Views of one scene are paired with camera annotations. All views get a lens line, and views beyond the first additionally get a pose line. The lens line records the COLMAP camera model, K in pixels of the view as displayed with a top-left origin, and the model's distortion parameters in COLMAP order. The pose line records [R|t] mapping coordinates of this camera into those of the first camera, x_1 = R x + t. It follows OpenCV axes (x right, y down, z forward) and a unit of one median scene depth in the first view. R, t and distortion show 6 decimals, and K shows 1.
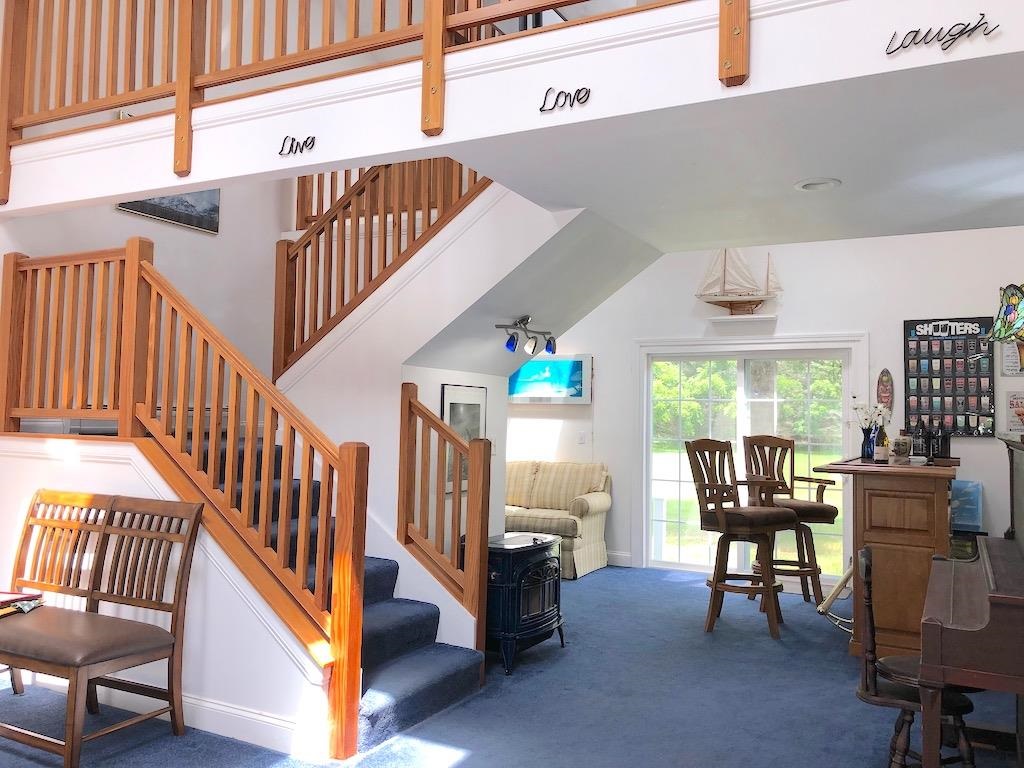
lens RADIAL K [[838.4, 0, 507.1], [0, 838.4, 370.3], [0, 0, 1]] dist [0.059816, -0.044034]
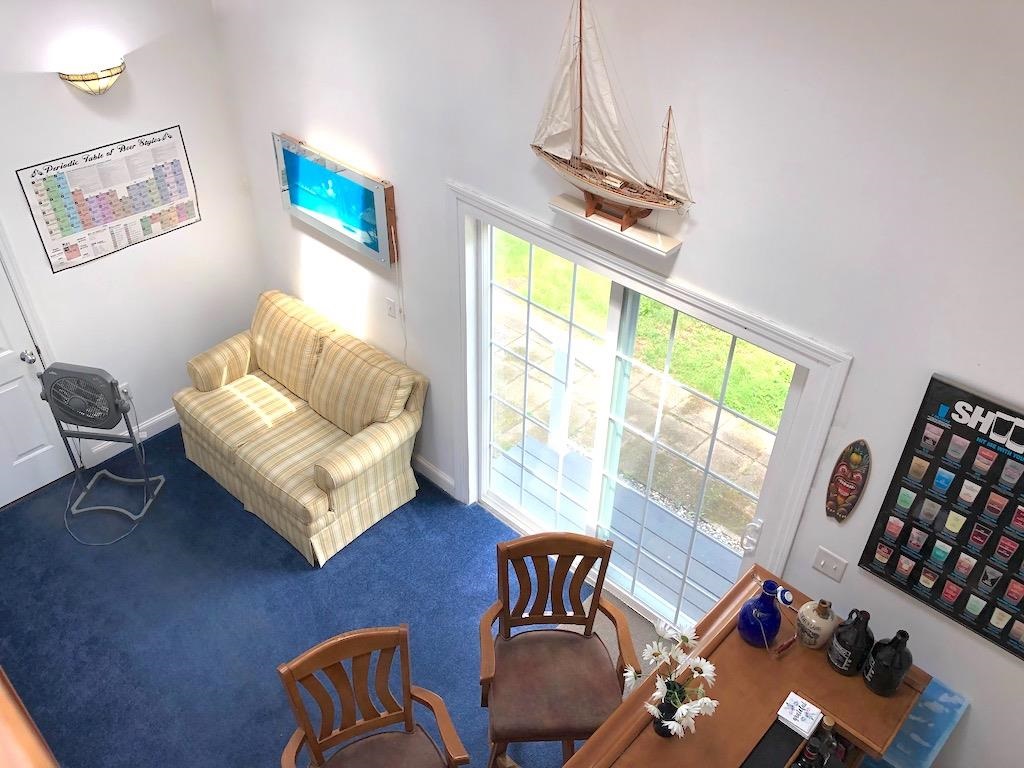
lens RADIAL K [[838.4, 0, 507.1], [0, 838.4, 370.3], [0, 0, 1]] dist [0.059816, -0.044034]
pose [[0.962057, 0.156323, -0.223627, 0.368309], [0.027521, 0.759826, 0.649544, -0.322772], [0.271456, -0.631053, 0.726694, 0.668079]]
